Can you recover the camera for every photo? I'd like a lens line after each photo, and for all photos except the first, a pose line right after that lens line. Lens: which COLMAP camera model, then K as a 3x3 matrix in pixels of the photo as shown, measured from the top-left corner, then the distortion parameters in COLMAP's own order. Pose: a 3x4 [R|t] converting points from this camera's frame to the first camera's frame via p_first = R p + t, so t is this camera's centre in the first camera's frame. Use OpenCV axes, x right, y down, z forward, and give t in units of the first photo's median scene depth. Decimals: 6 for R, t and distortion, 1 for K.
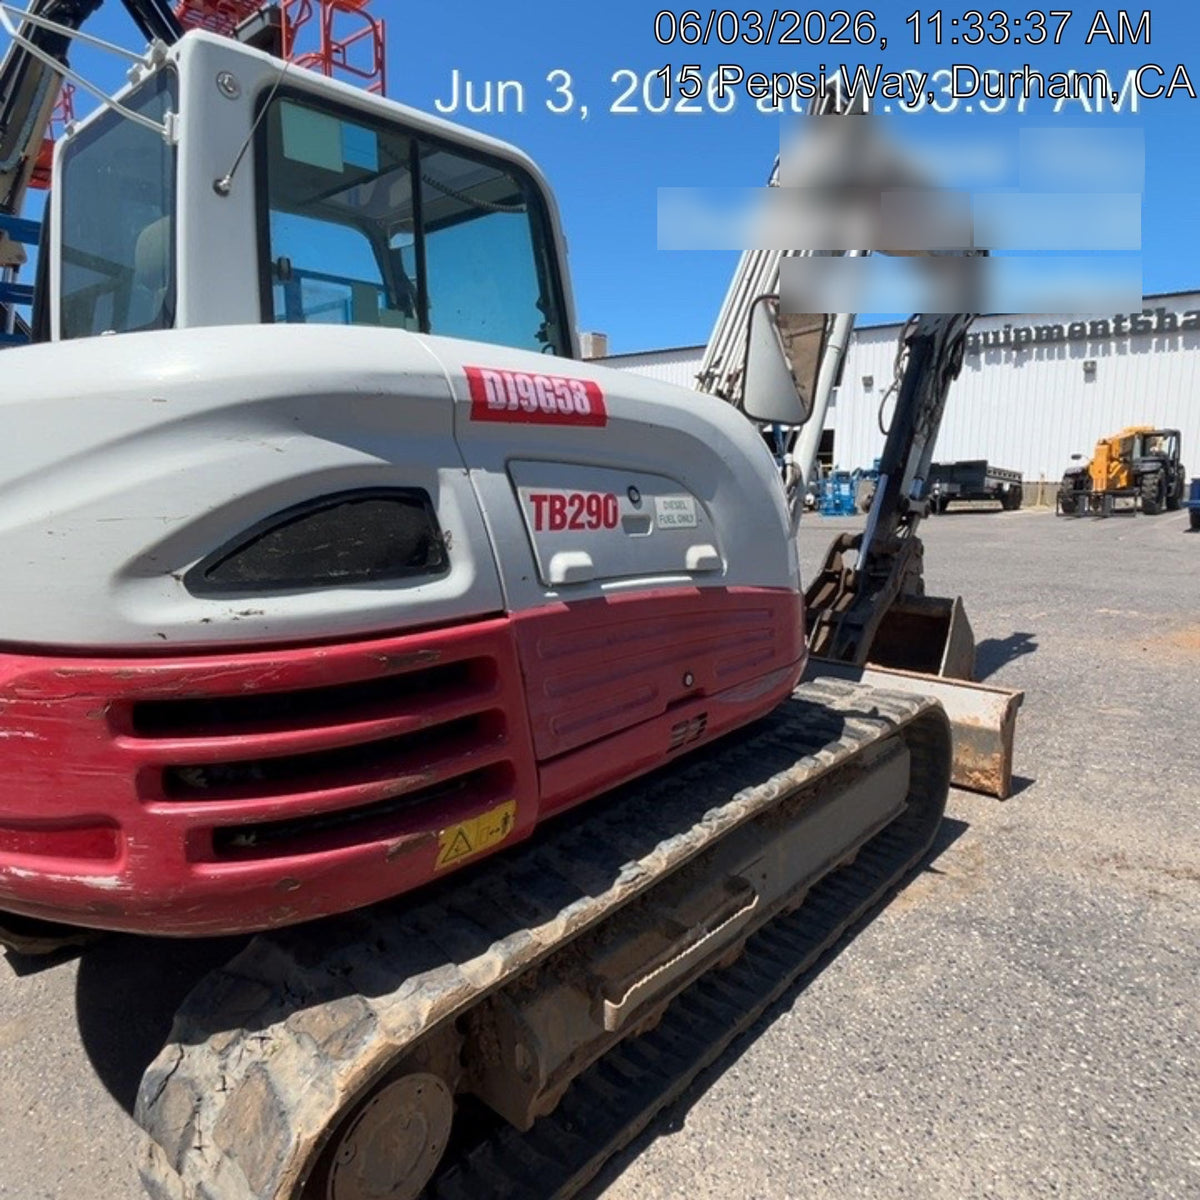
lens RADIAL K [[827.3, 0, 604.0], [0, 827.3, 601.4], [0, 0, 1]] dist [-0.021327, 0.005216]
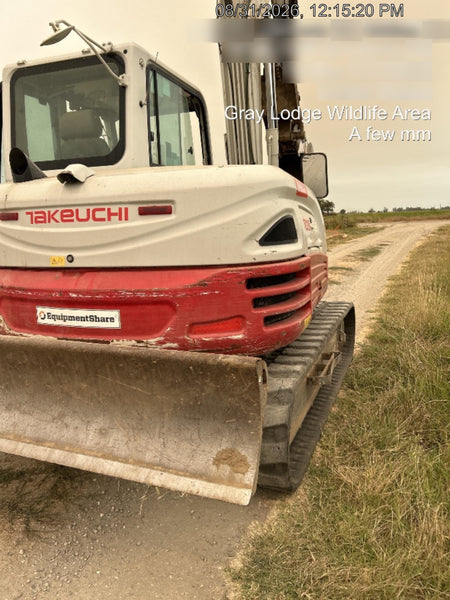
lens RADIAL K [[451.2, 0, 225.0], [0, 451.2, 294.7], [0, 0, 1]] dist [0.010609, -0.006582]
pose [[0.926147, -0.078186, 0.368970, -0.952500], [0.082998, 0.996546, 0.002839, 0.122627], [-0.367918, 0.027995, 0.929437, -0.463390]]
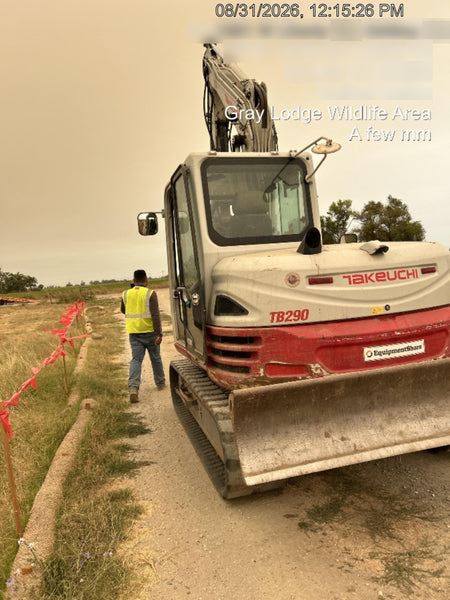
lens RADIAL K [[451.2, 0, 225.2], [0, 451.2, 295.5], [0, 0, 1]] dist [0.010609, -0.006582]
pose [[0.530325, -0.069850, 0.844912, -2.731147], [0.218930, 0.974081, -0.056887, -0.101336], [-0.819039, 0.215145, 0.531871, 0.486596]]
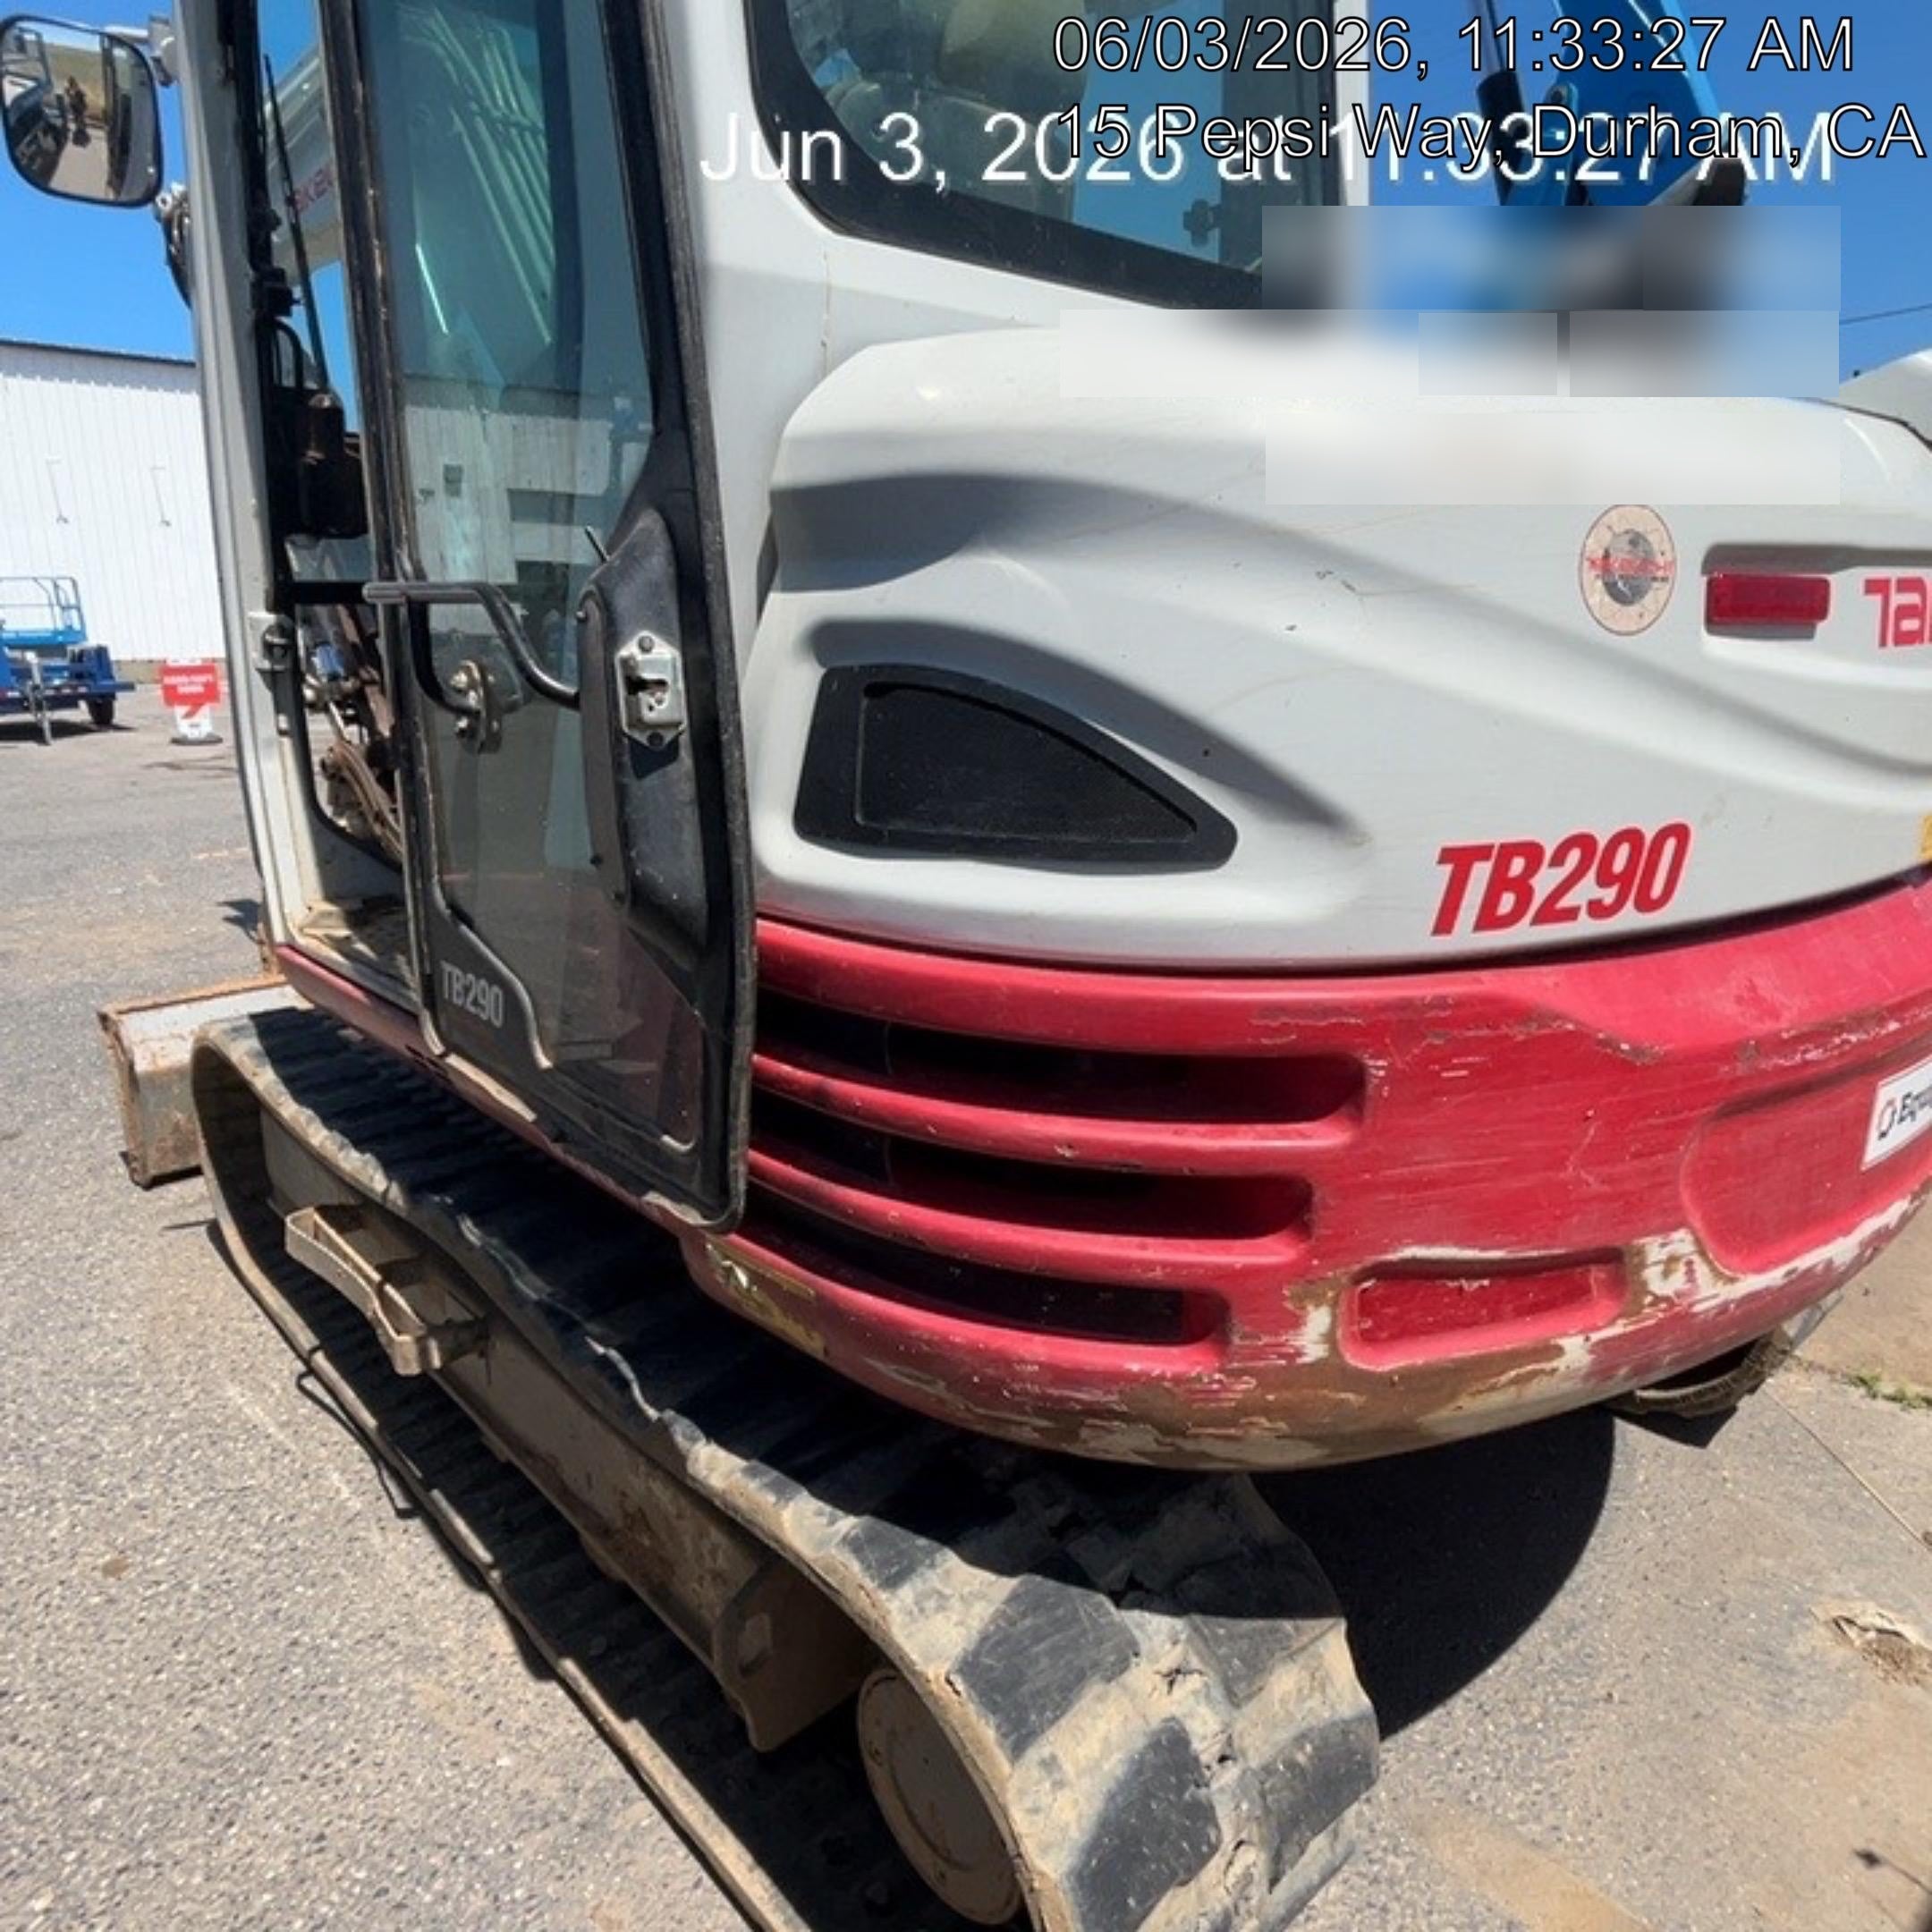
lens RADIAL K [[1332.0, 0, 957.1], [0, 1332.0, 969.4], [0, 0, 1]] dist [-0.021327, 0.005216]
pose [[0.112043, -0.248470, 0.962138, -1.758264], [0.174239, 0.958146, 0.227149, -0.218200], [-0.978308, 0.142191, 0.150647, 1.425305]]
